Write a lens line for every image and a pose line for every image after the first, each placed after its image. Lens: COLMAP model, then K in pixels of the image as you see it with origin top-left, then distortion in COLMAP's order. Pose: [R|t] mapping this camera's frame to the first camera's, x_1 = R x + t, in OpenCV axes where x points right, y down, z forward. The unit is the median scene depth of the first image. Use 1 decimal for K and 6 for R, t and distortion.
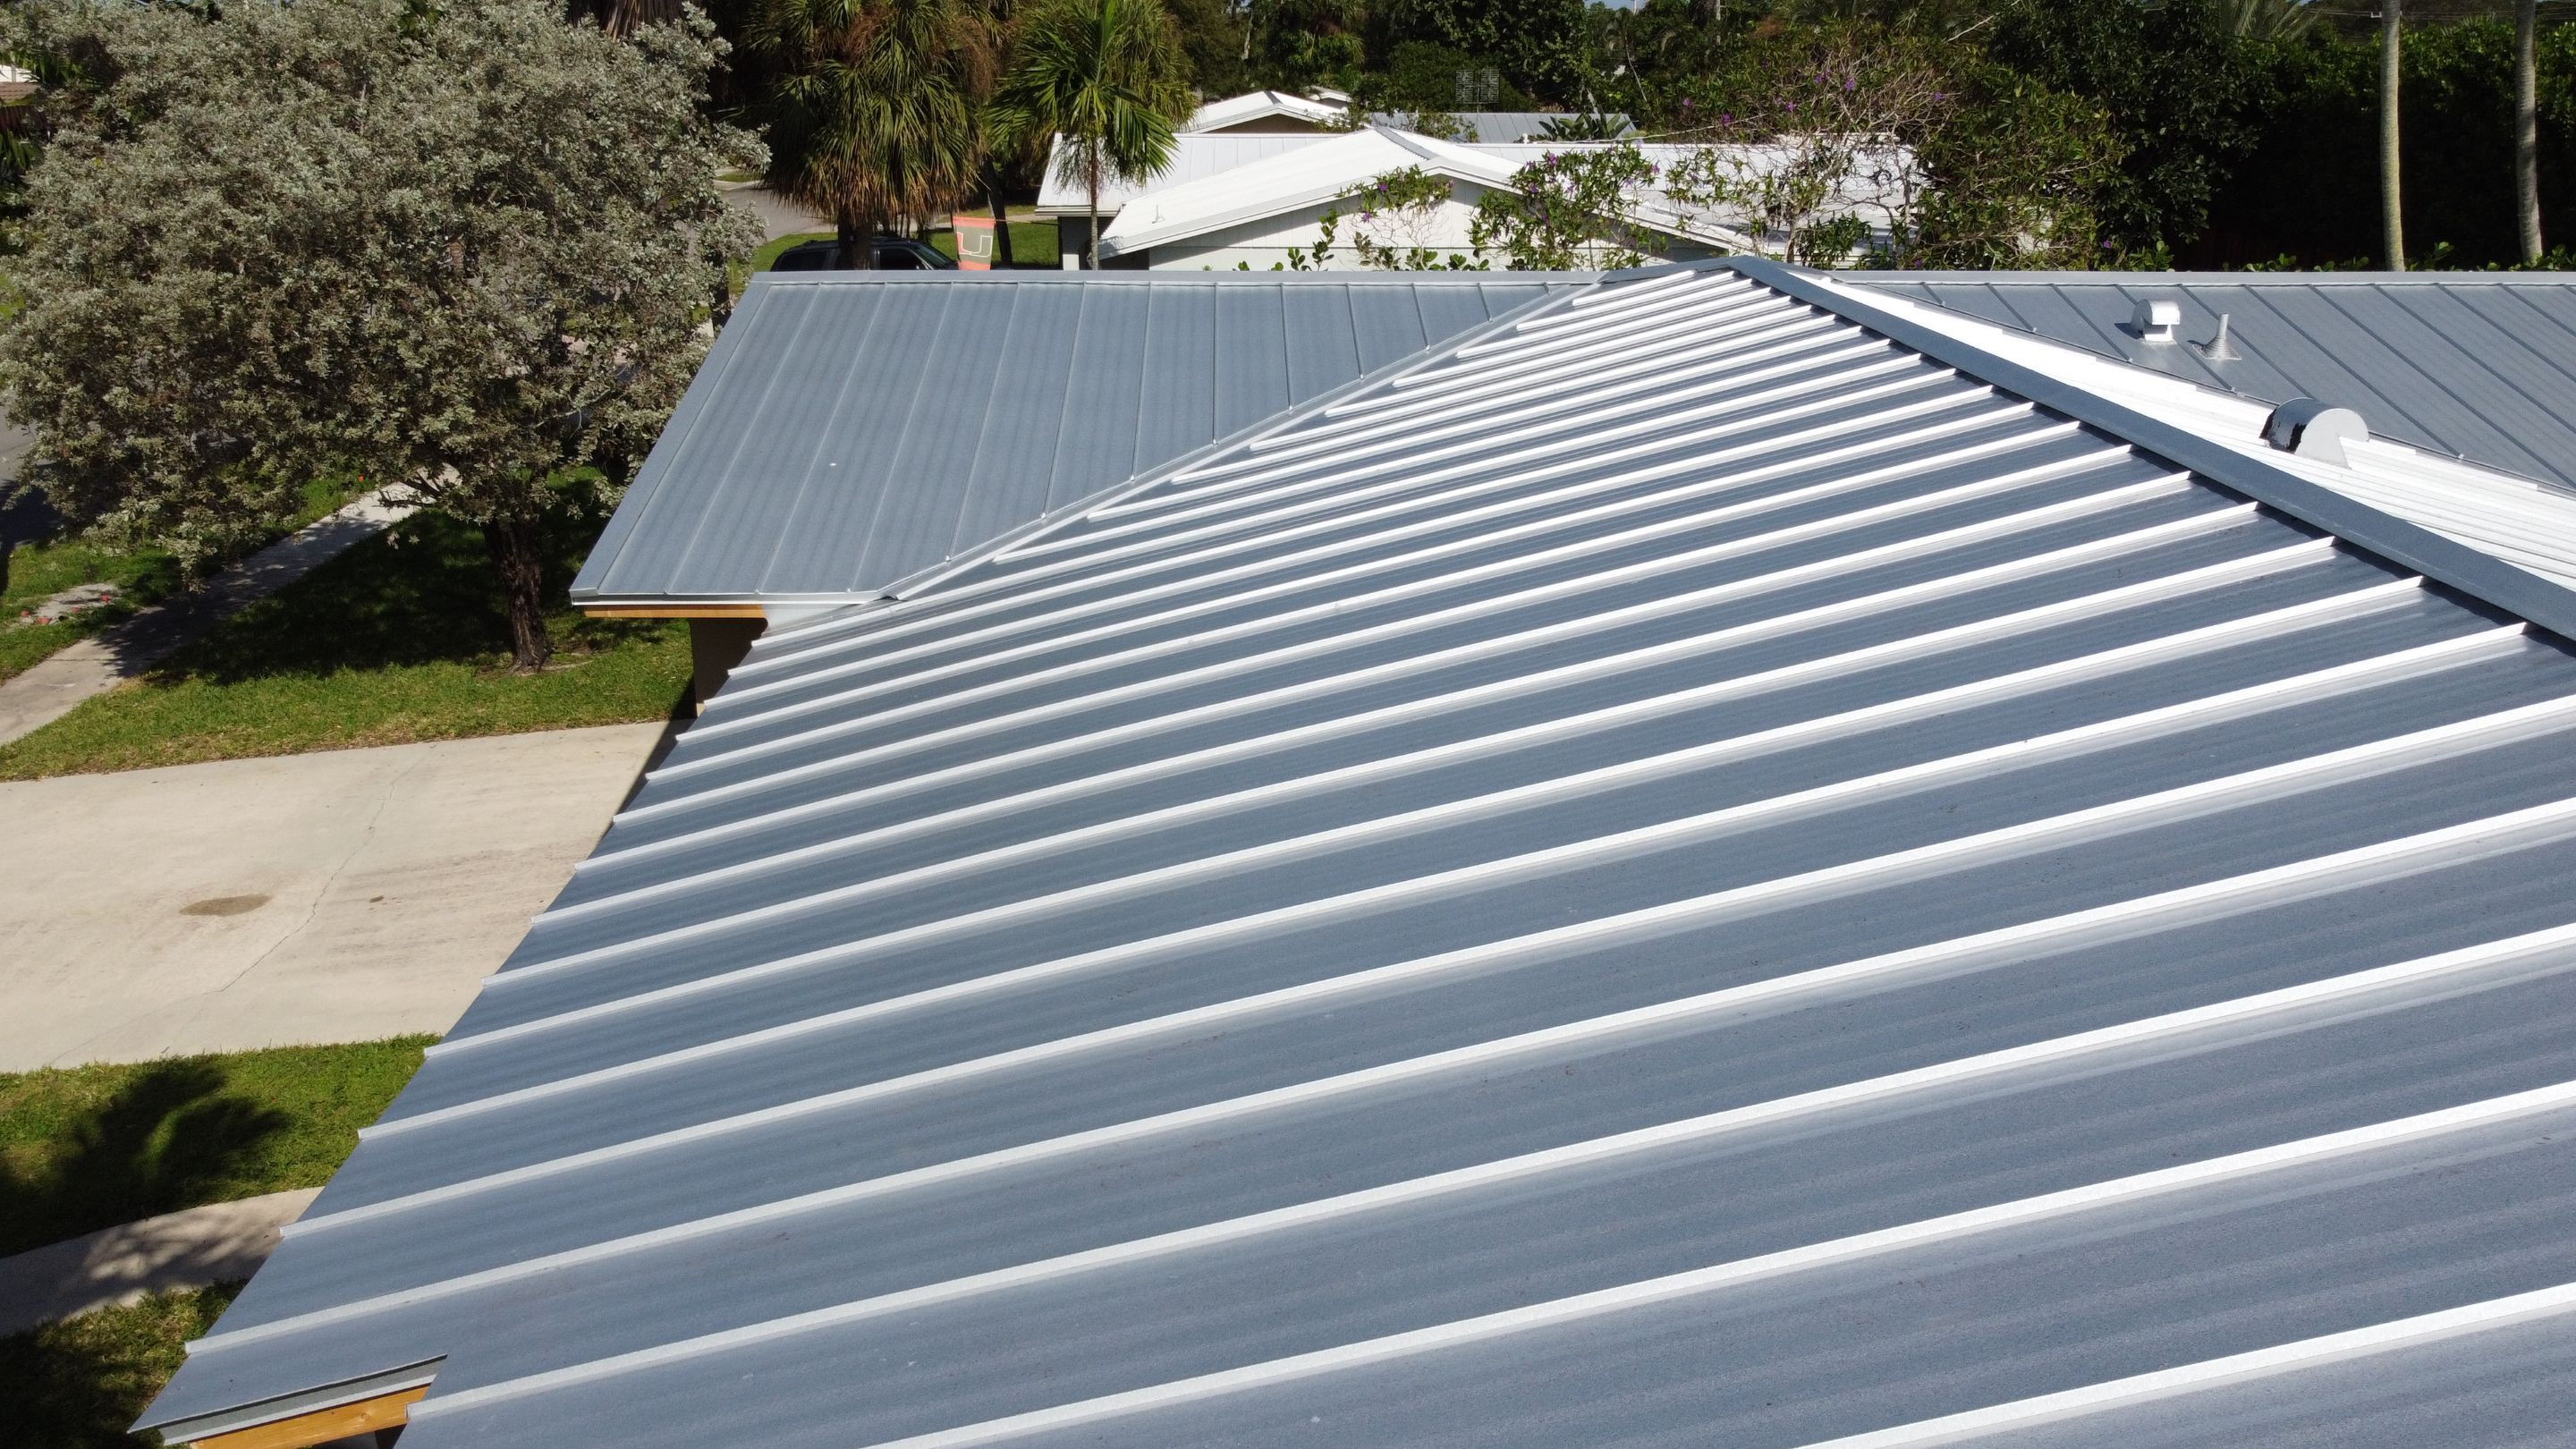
lens RADIAL K [[1982.2, 0, 1288.0], [0, 1982.2, 724.5], [0, 0, 1]] dist [-0.005805, 0.004986]
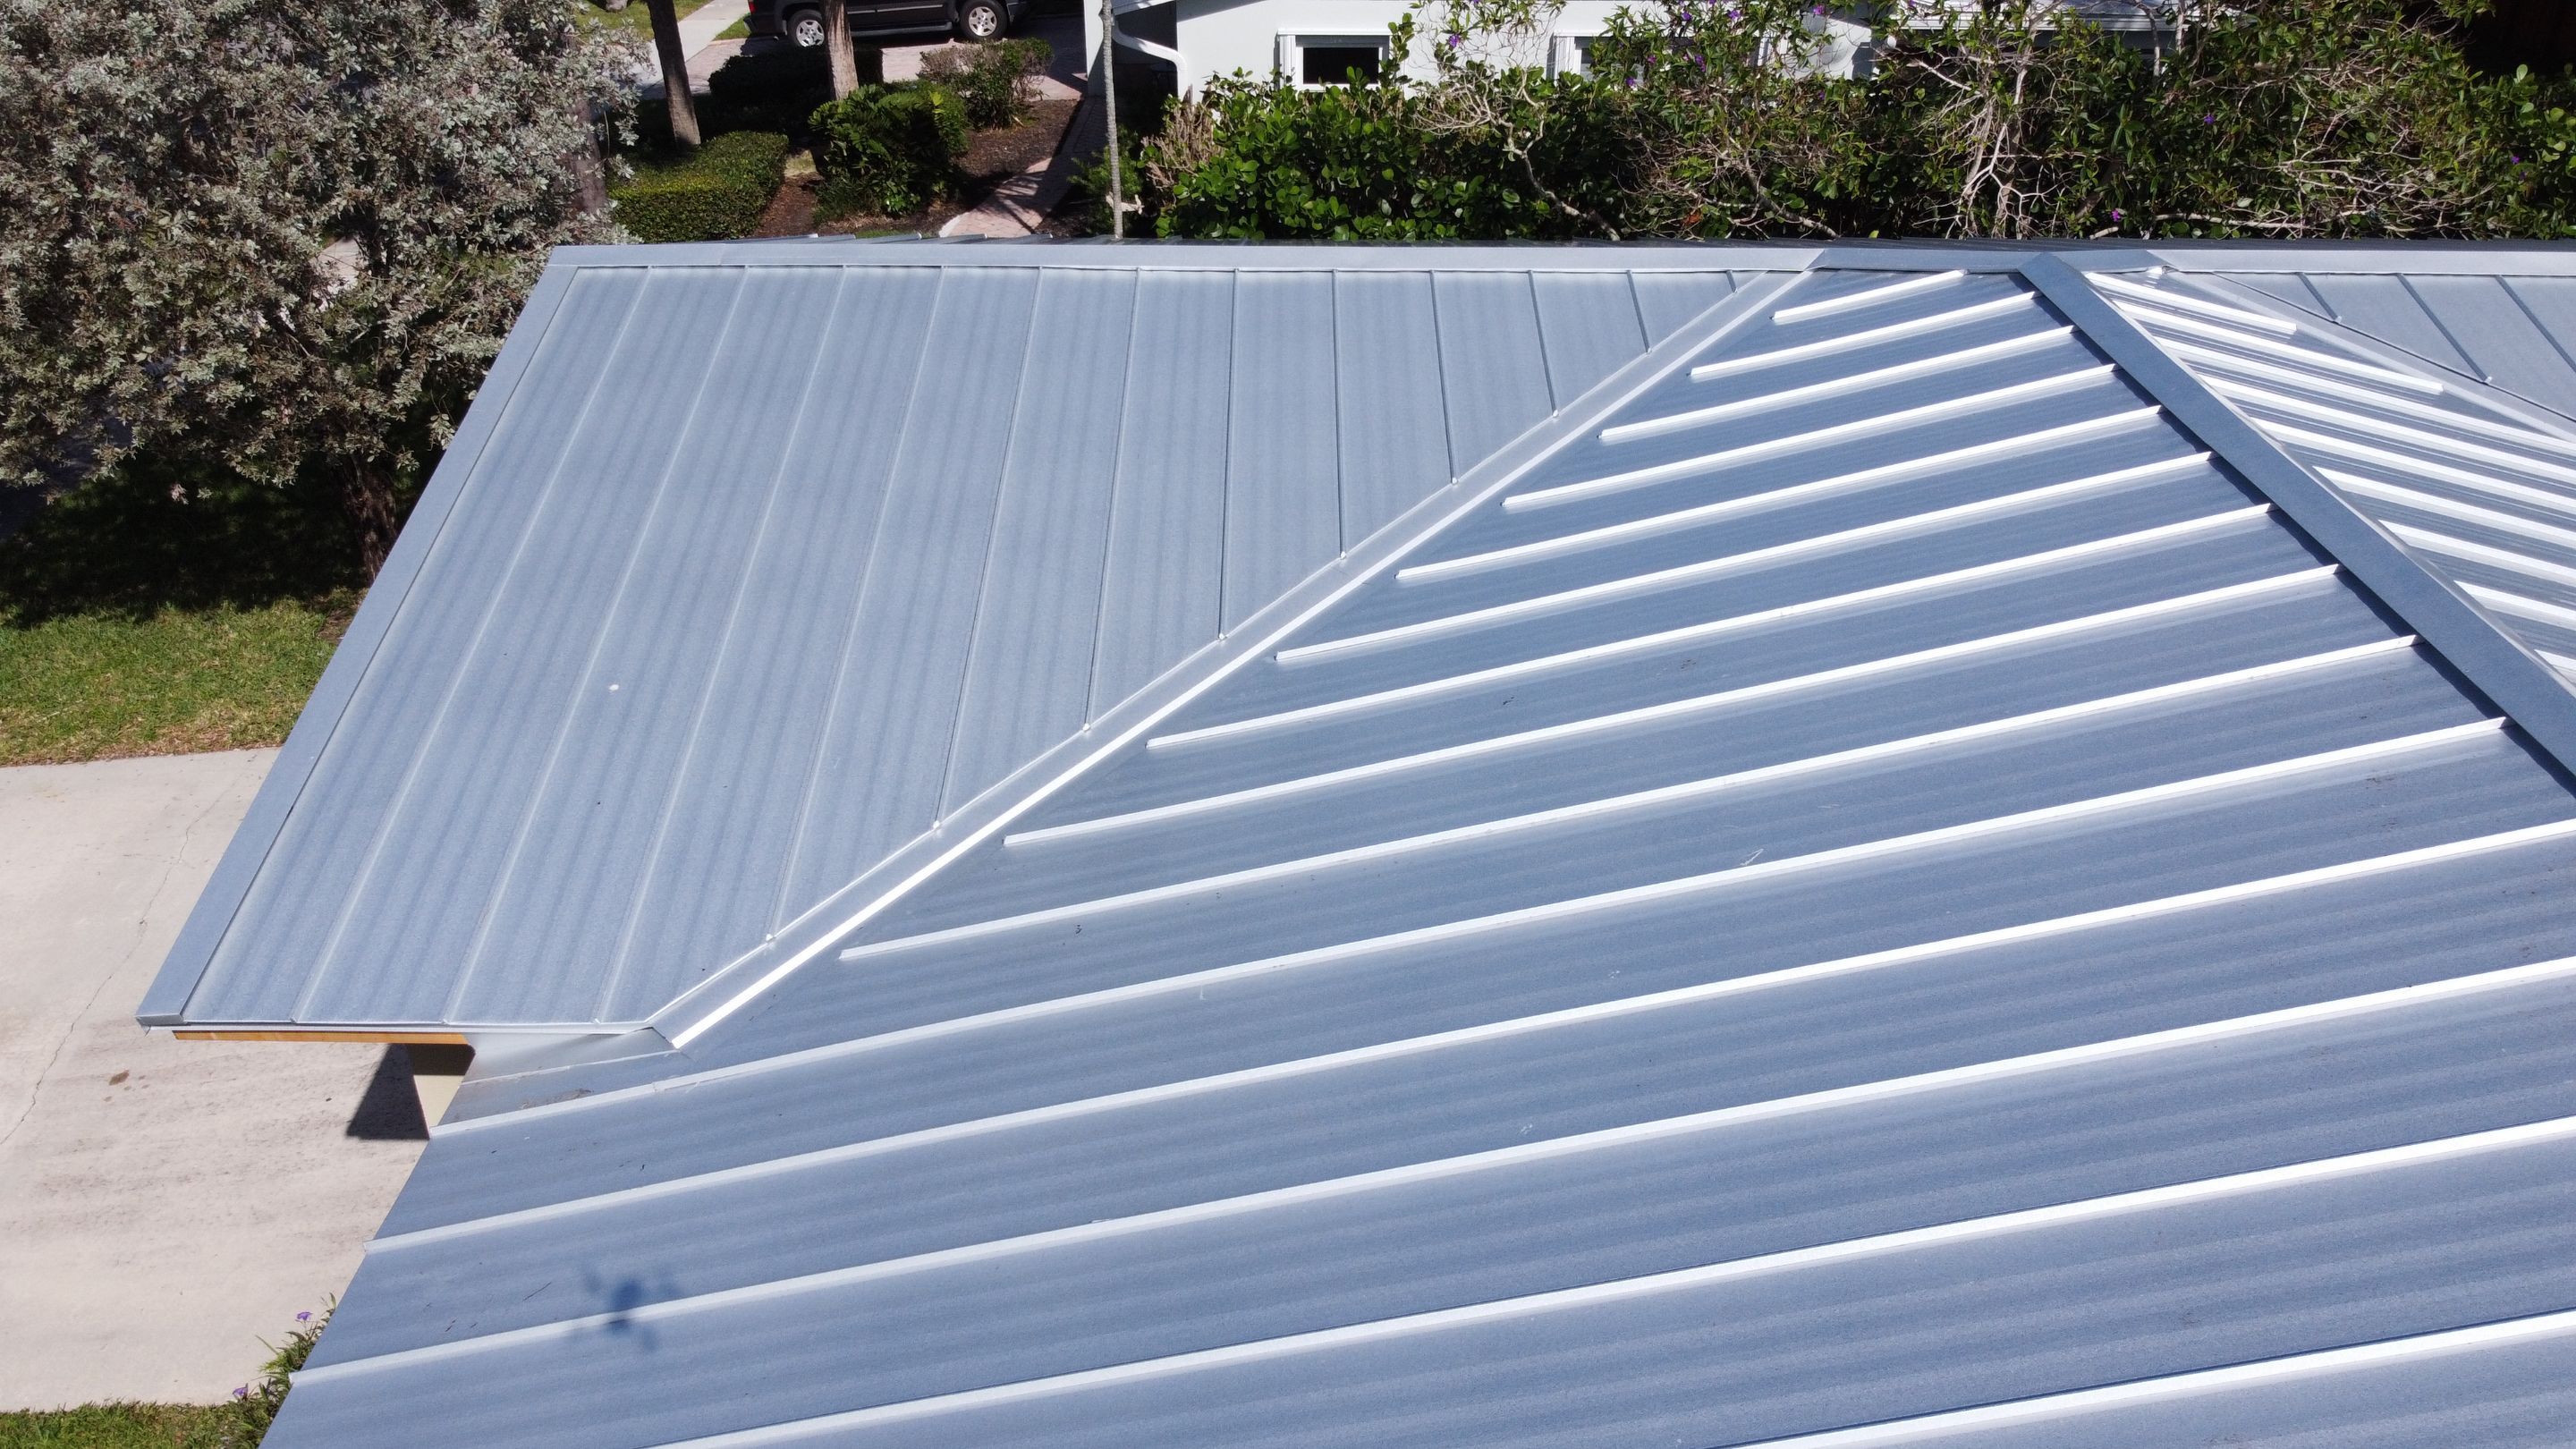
lens RADIAL K [[1982.2, 0, 1288.0], [0, 1982.2, 724.5], [0, 0, 1]] dist [-0.005805, 0.004986]
pose [[0.999568, 0.012940, -0.026404, 0.000947], [-0.008039, 0.984013, 0.177913, -0.191734], [0.028284, -0.177624, 0.983692, 0.315981]]
